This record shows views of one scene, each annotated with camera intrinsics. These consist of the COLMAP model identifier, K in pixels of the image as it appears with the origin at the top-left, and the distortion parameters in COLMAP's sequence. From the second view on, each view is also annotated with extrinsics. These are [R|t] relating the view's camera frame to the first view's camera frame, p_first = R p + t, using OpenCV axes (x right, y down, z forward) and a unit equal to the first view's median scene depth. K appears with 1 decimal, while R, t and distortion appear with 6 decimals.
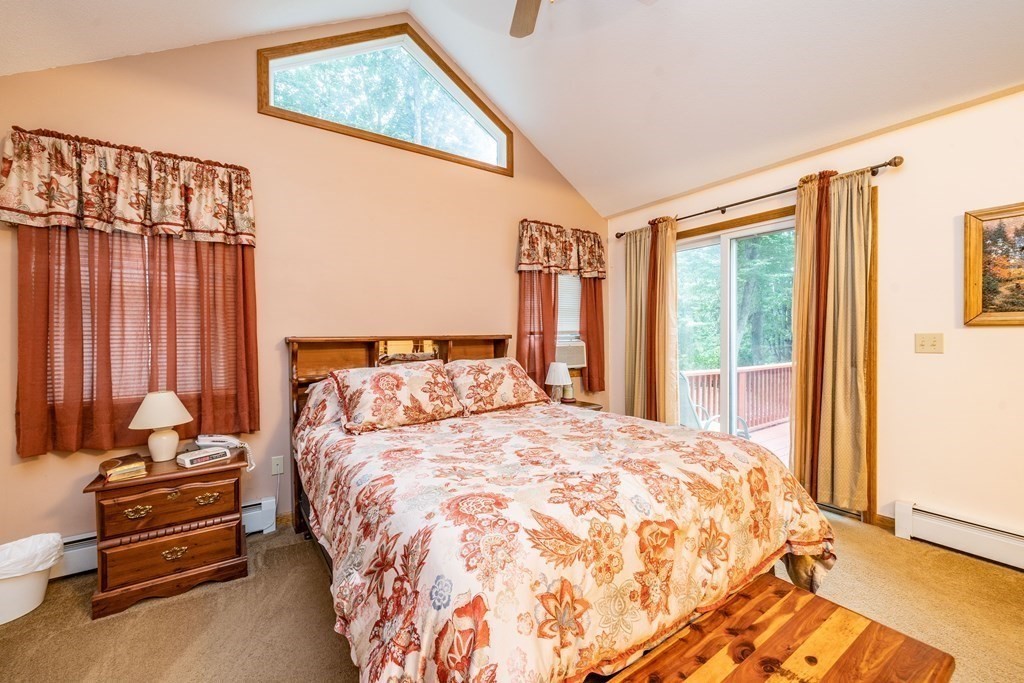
lens RADIAL K [[413.5, 0, 511.7], [0, 413.5, 343.7], [0, 0, 1]] dist [-0.001207, -0.001330]
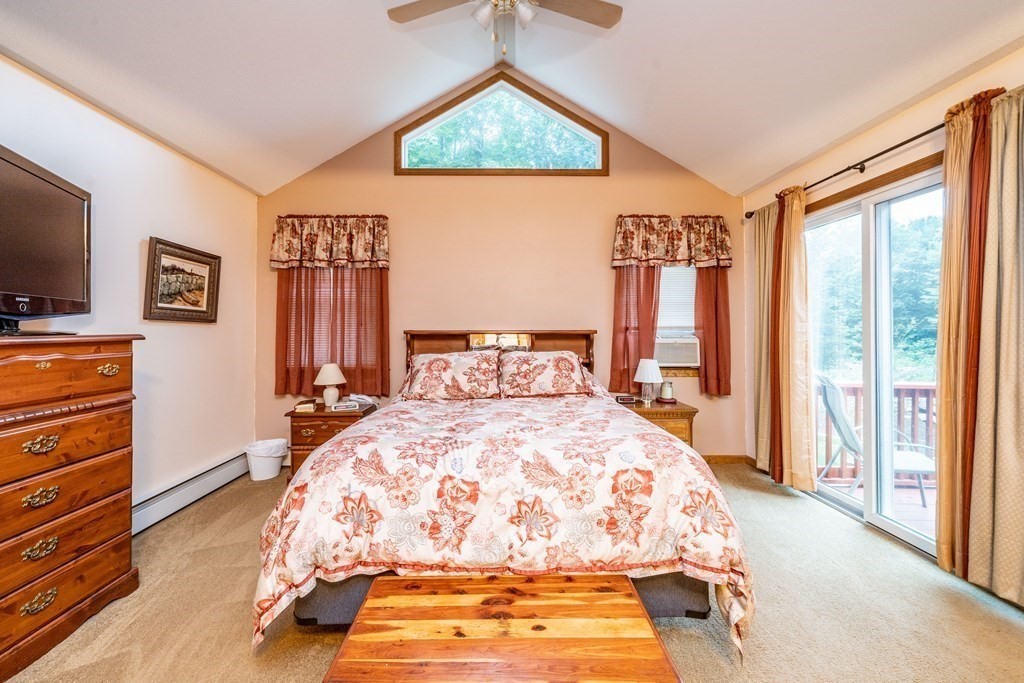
lens RADIAL K [[413.5, 0, 494.1], [0, 413.5, 330.0], [0, 0, 1]] dist [-0.001207, -0.001330]
pose [[0.831952, 0.007564, -0.554796, 0.520443], [-0.018437, 0.999732, -0.014017, -0.003636], [0.554542, 0.021891, 0.831868, 0.000290]]
